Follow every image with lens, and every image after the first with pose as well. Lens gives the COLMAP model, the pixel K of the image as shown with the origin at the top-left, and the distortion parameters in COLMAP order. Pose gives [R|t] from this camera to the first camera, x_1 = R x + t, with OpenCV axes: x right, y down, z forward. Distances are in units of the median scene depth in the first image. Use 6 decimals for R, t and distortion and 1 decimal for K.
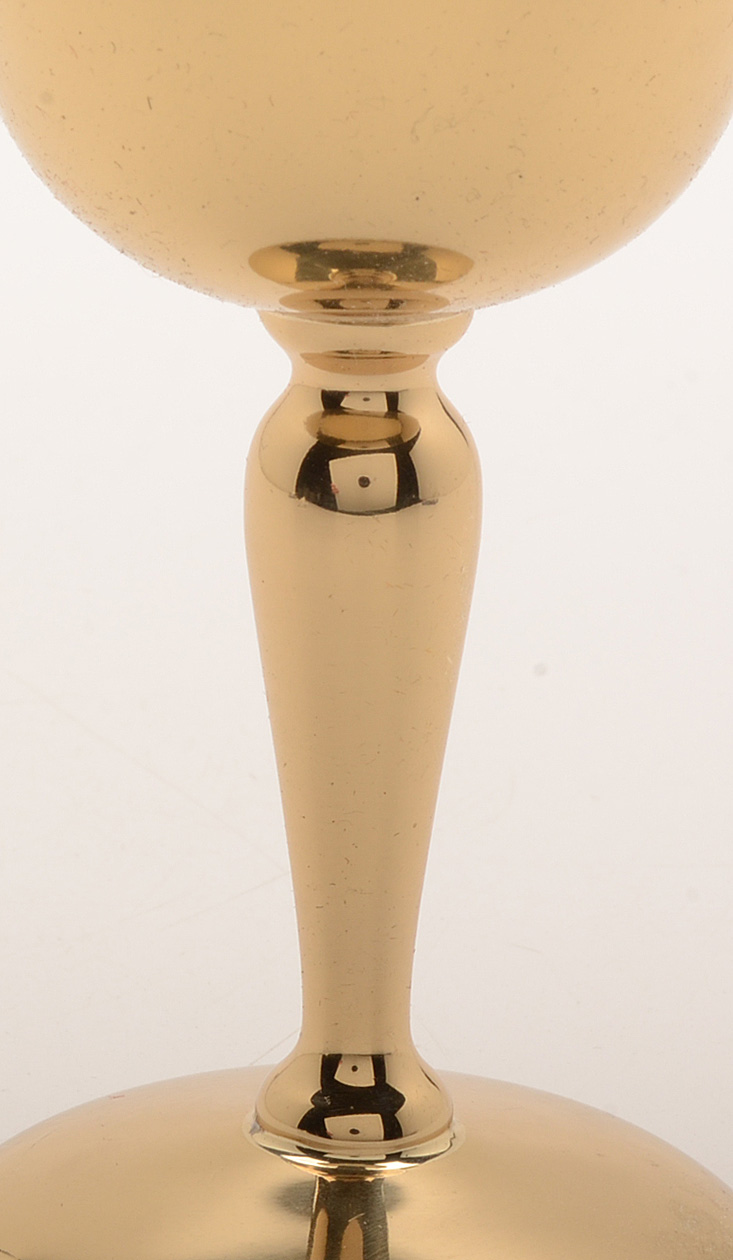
lens RADIAL K [[4704.8, 0, 369.5], [0, 4704.8, 627.6], [0, 0, 1]] dist [0.150508, 0.000000]
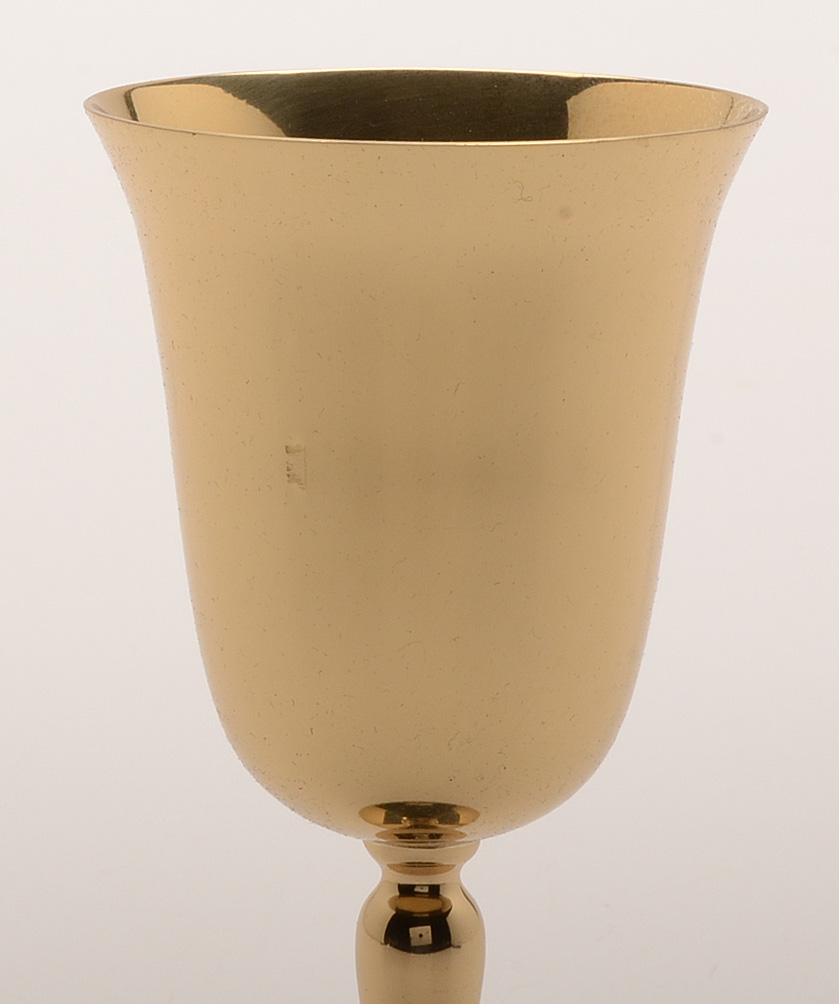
lens RADIAL K [[3422.7, 0, 420.8], [0, 3422.7, 501.2], [0, 0, 1]] dist [-0.200174, 0.000000]
pose [[0.999939, -0.007001, 0.008555, -0.012083], [0.008389, 0.984578, -0.174743, 0.036754], [-0.007199, 0.174804, 0.984577, -0.354863]]
